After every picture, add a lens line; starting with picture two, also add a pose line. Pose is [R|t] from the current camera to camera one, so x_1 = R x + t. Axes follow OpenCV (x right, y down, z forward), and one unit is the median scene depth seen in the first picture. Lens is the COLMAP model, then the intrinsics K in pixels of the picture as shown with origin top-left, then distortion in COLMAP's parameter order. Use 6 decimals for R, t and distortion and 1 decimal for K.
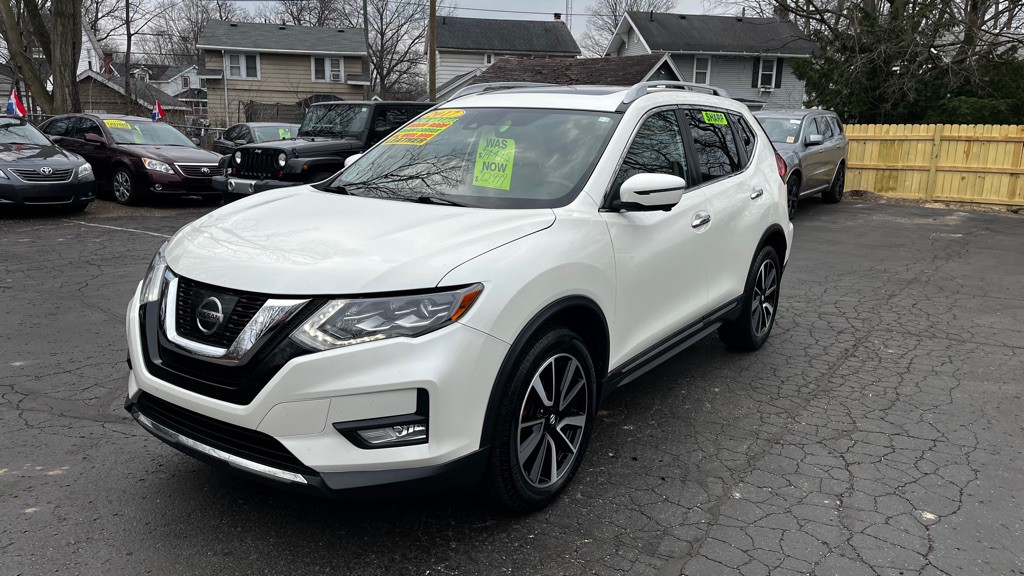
lens RADIAL K [[774.9, 0, 512.0], [0, 774.9, 288.0], [0, 0, 1]] dist [0.070935, -0.088658]
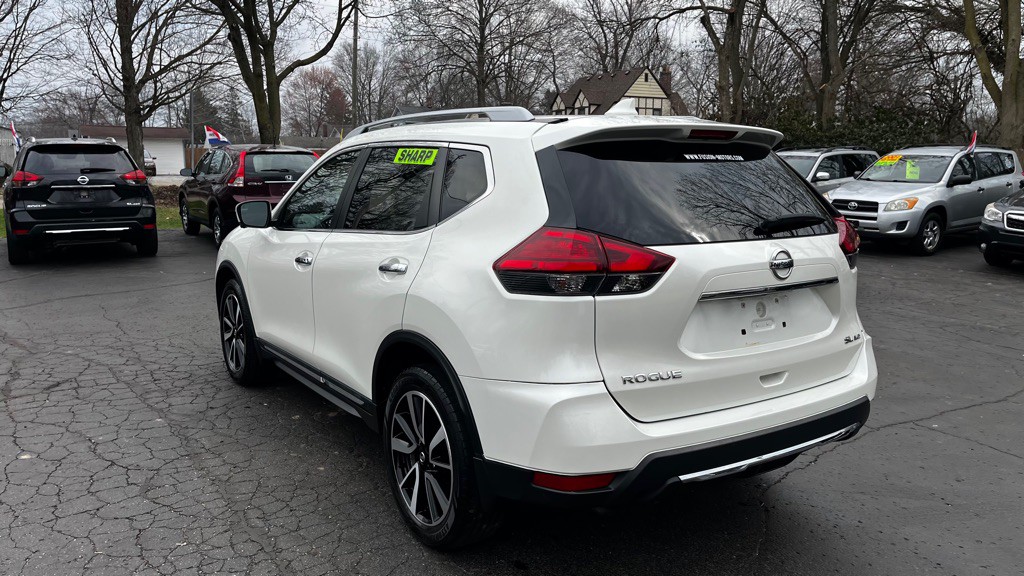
lens RADIAL K [[770.3, 0, 521.6], [0, 770.3, 293.4], [0, 0, 1]] dist [0.105884, -0.151131]
pose [[-0.365800, 0.126078, -0.922114, 1.009769], [-0.215277, 0.952450, 0.215626, -0.304333], [0.905454, 0.277386, -0.321264, 1.514465]]
